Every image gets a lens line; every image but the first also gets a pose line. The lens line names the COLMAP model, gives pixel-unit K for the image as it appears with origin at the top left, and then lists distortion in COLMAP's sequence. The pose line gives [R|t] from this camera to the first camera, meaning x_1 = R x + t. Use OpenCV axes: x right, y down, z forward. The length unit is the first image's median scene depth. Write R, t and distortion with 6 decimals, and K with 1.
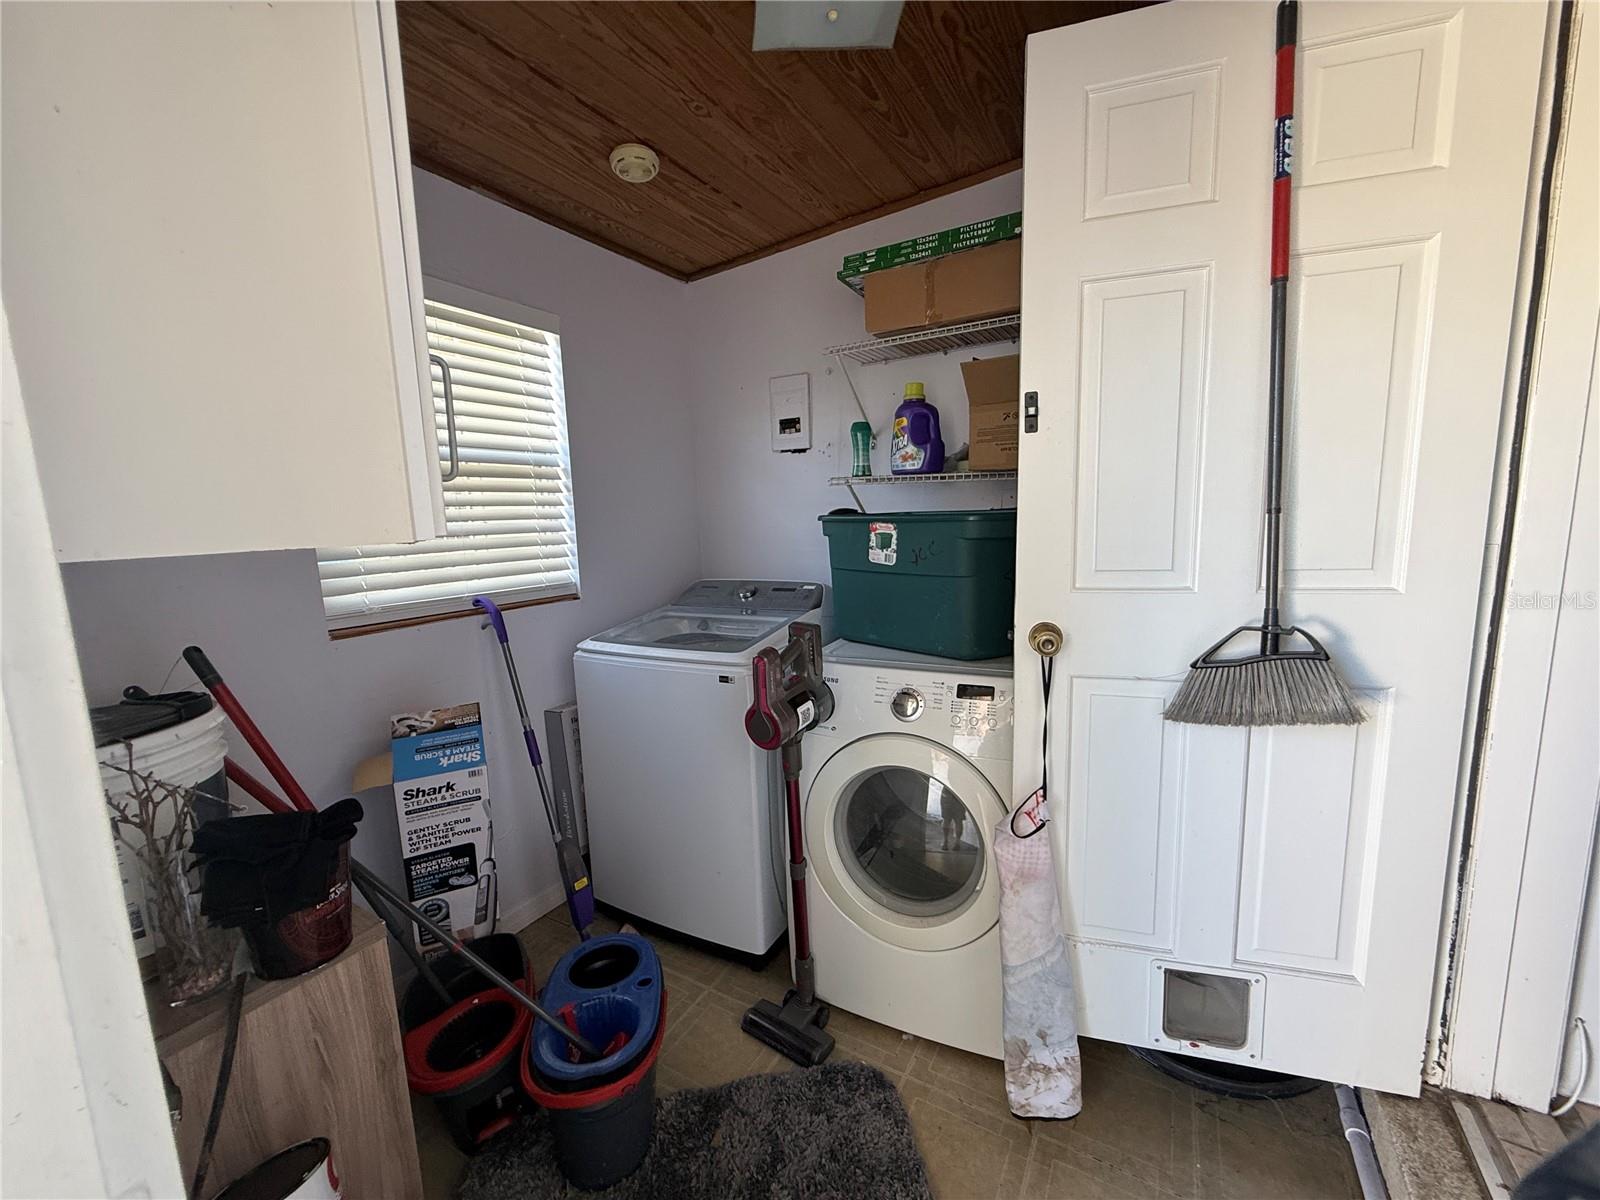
lens RADIAL K [[635.1, 0, 797.1], [0, 635.1, 598.7], [0, 0, 1]] dist [-0.001888, 0.000008]
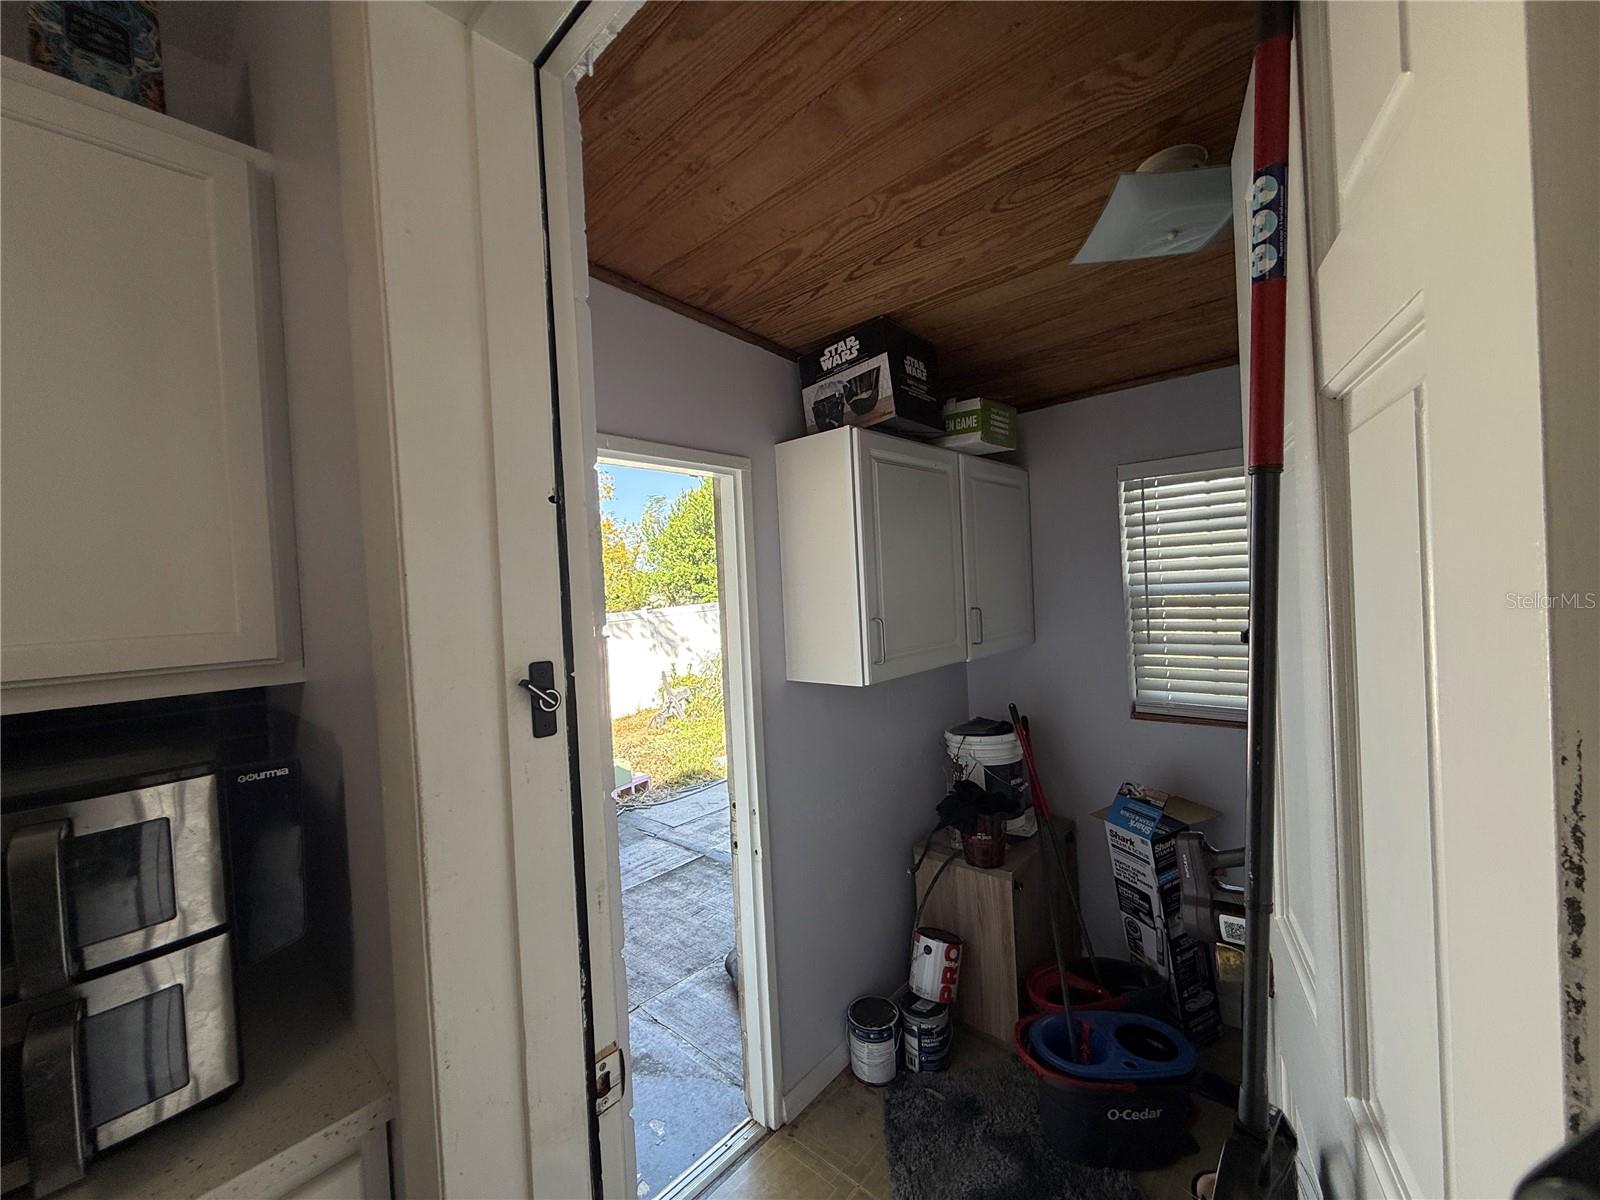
lens RADIAL K [[638.5, 0, 798.5], [0, 638.5, 598.2], [0, 0, 1]] dist [-0.002195, 0.000567]
pose [[-0.200619, 0.056767, -0.978023, 0.835736], [-0.081185, 0.993923, 0.074343, -0.250047], [0.976300, 0.094316, -0.194791, 0.456675]]
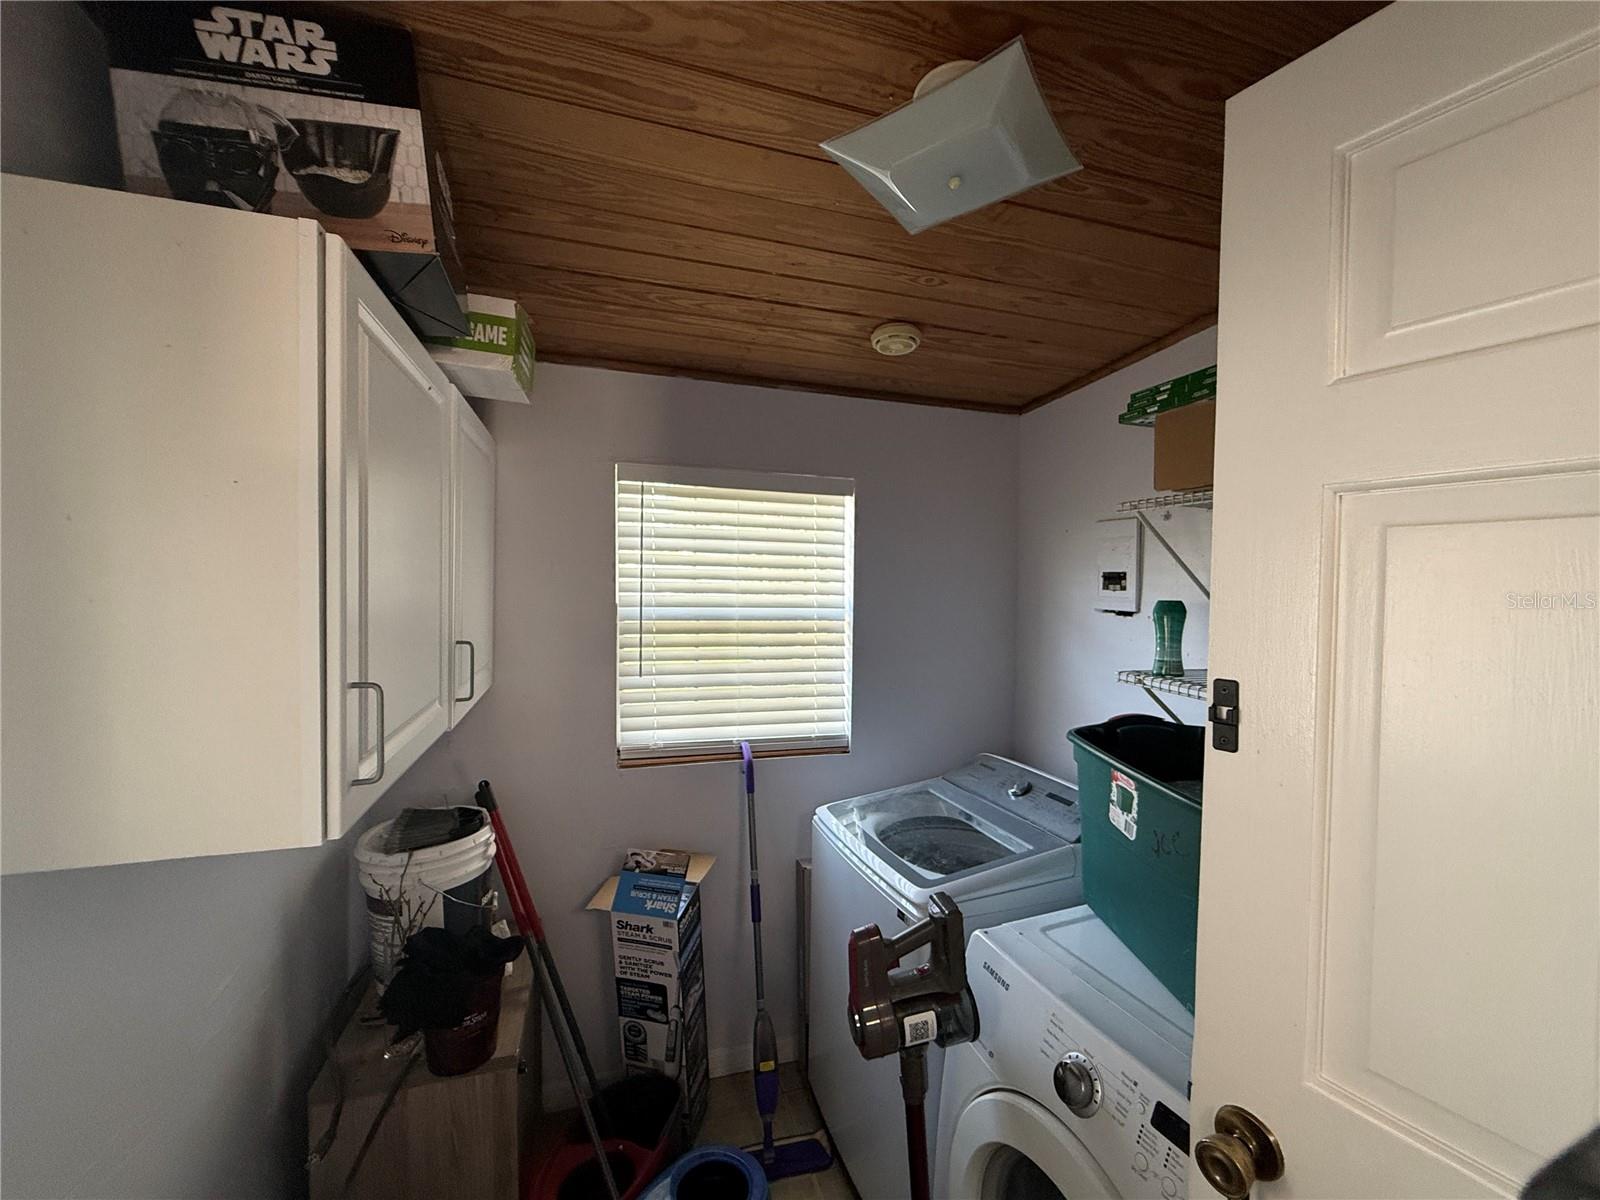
lens RADIAL K [[638.5, 0, 798.5], [0, 638.5, 598.2], [0, 0, 1]] dist [-0.002195, 0.000567]
pose [[0.743749, 0.058651, -0.665881, 0.325949], [-0.130356, 0.989745, -0.058422, -0.223868], [0.655625, 0.130253, 0.743767, 0.232316]]
